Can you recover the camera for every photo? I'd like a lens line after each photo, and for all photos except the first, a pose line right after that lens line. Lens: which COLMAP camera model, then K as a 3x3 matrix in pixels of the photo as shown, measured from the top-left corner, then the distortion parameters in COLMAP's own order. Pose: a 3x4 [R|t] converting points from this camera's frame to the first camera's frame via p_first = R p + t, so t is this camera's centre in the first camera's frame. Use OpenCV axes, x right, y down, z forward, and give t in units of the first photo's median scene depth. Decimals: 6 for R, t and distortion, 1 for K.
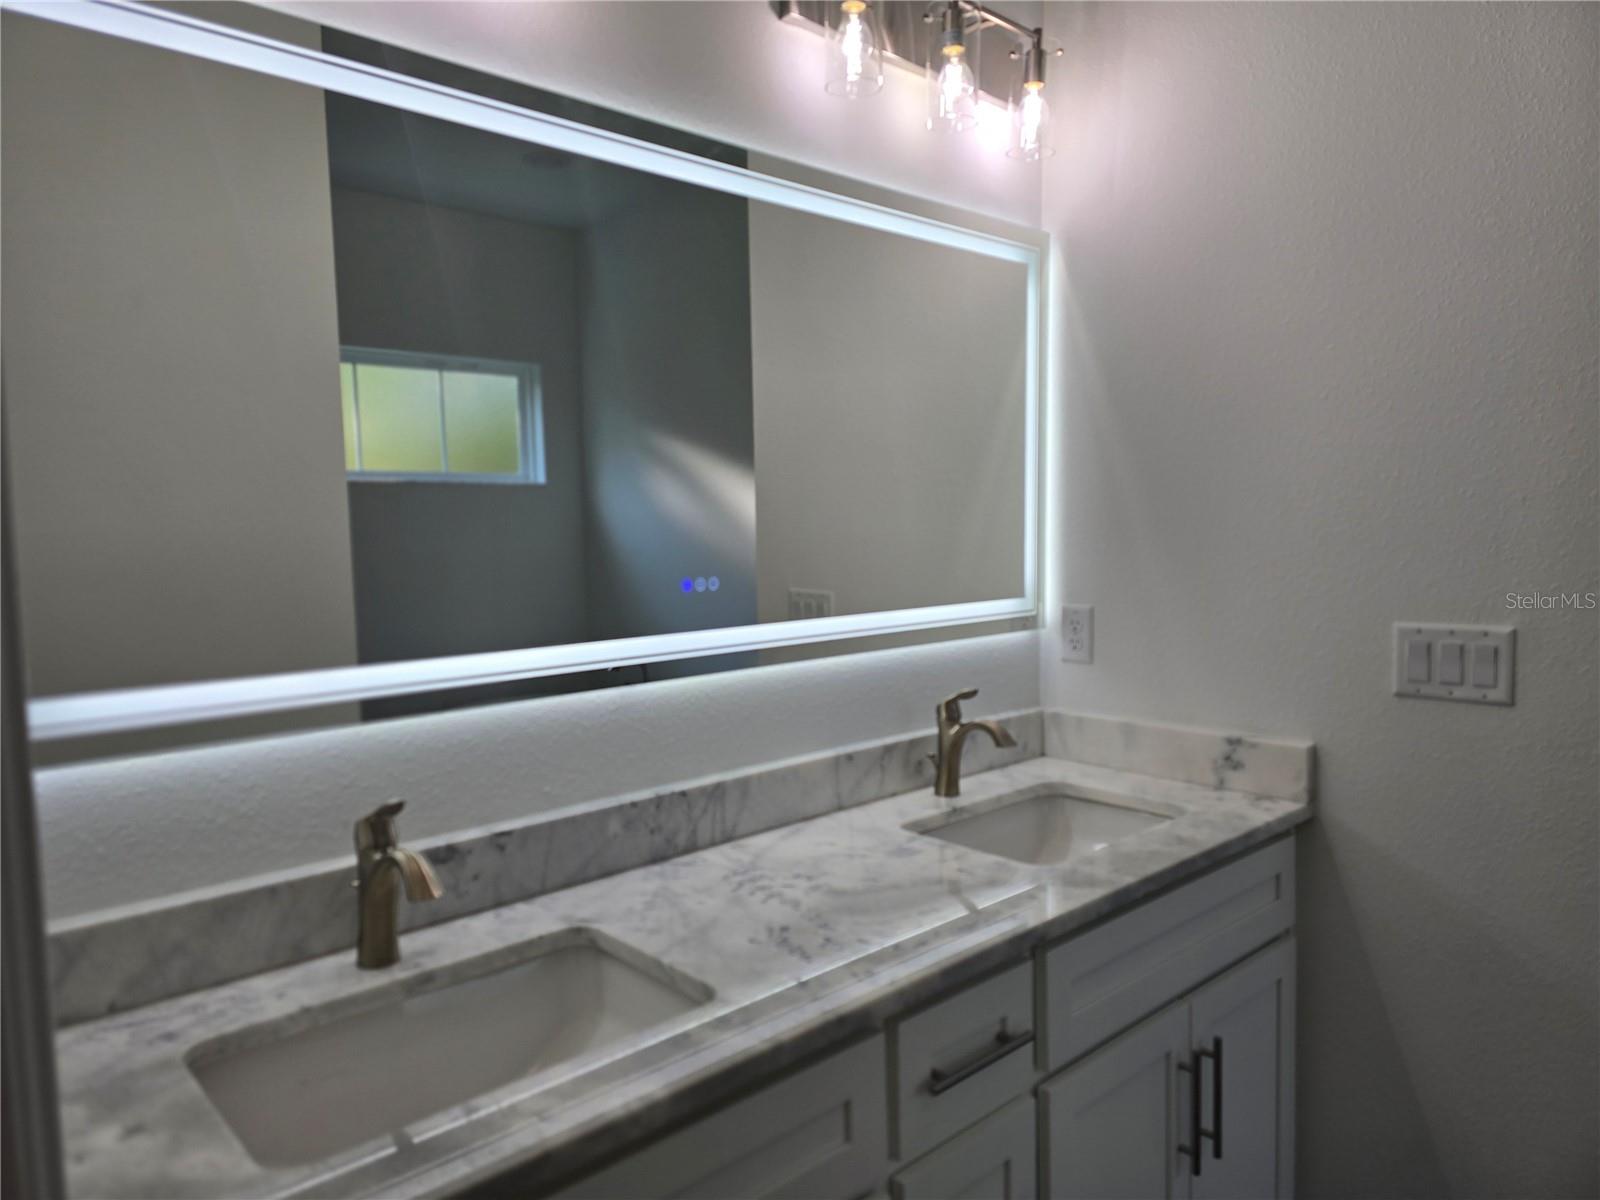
lens RADIAL K [[1071.4, 0, 799.3], [0, 1071.4, 602.7], [0, 0, 1]] dist [0.041740, -0.031133]
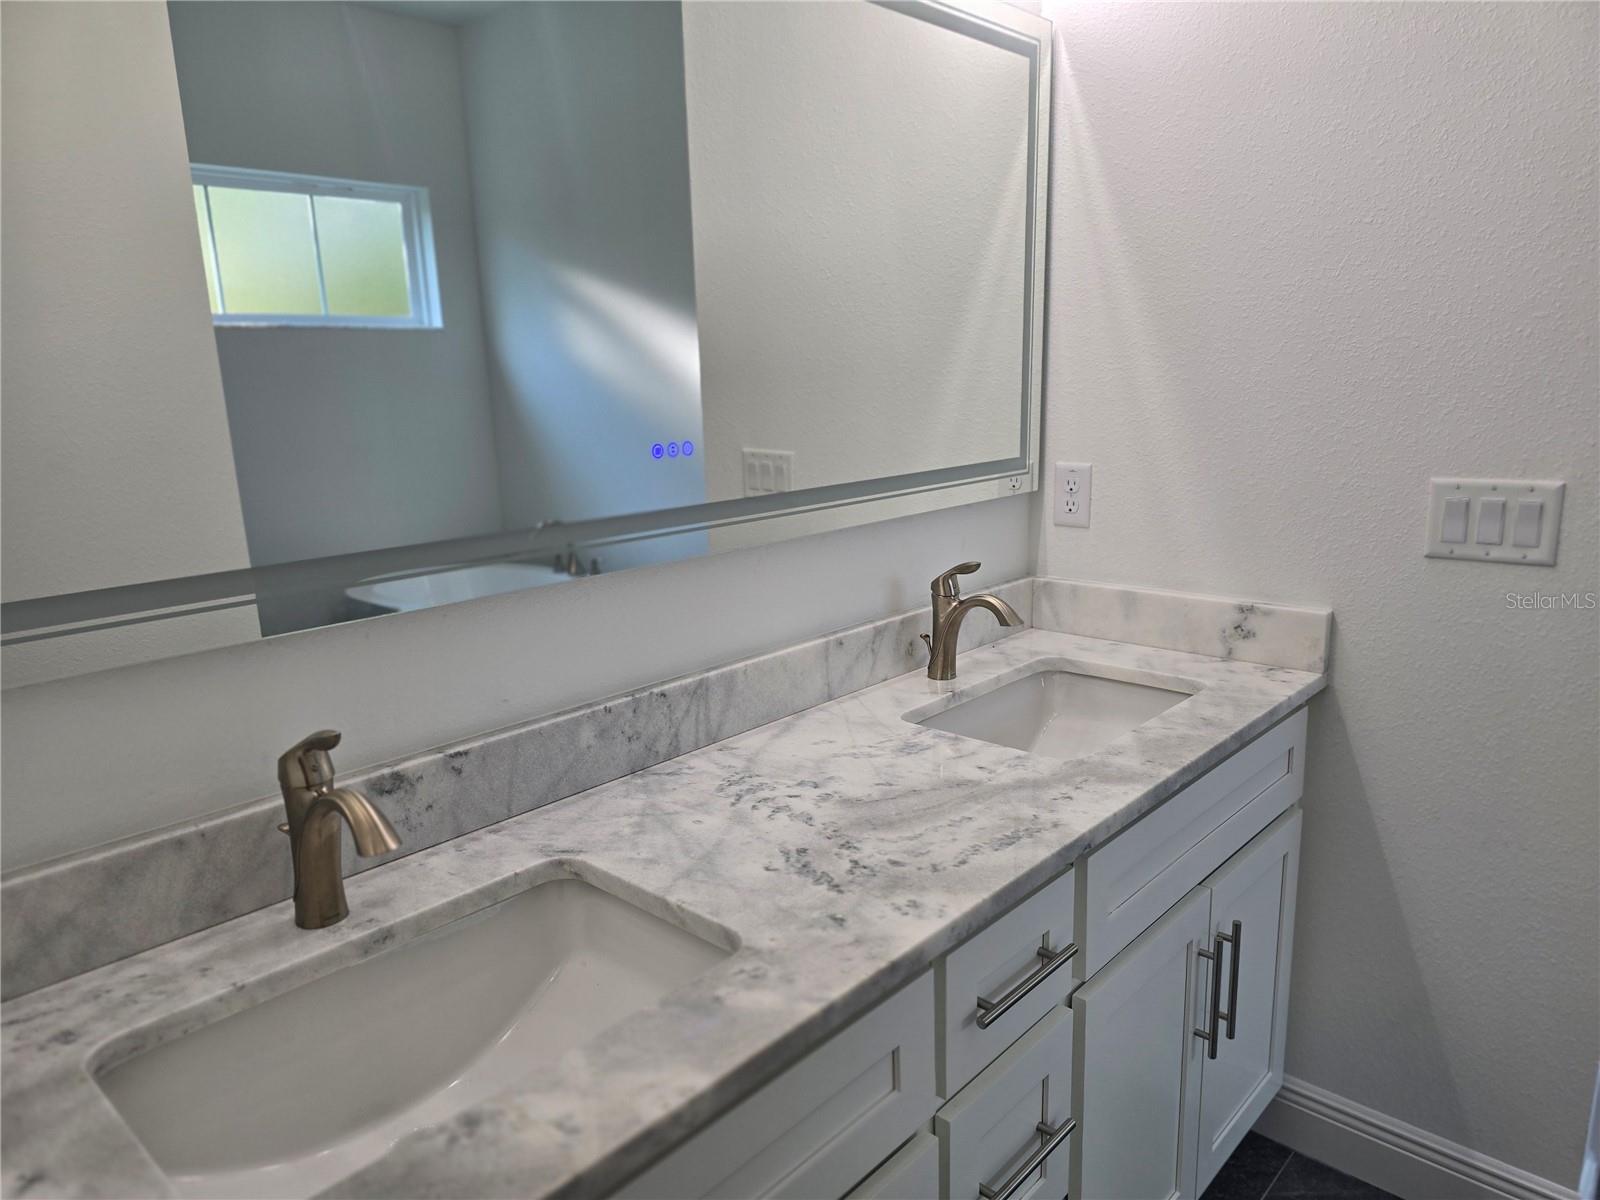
lens RADIAL K [[1071.4, 0, 813.4], [0, 1071.4, 612.6], [0, 0, 1]] dist [0.041740, -0.031133]
pose [[0.994661, -0.031757, 0.098192, -0.069799], [0.016893, 0.988745, 0.148651, -0.015342], [-0.101807, -0.146198, 0.984003, 0.139542]]
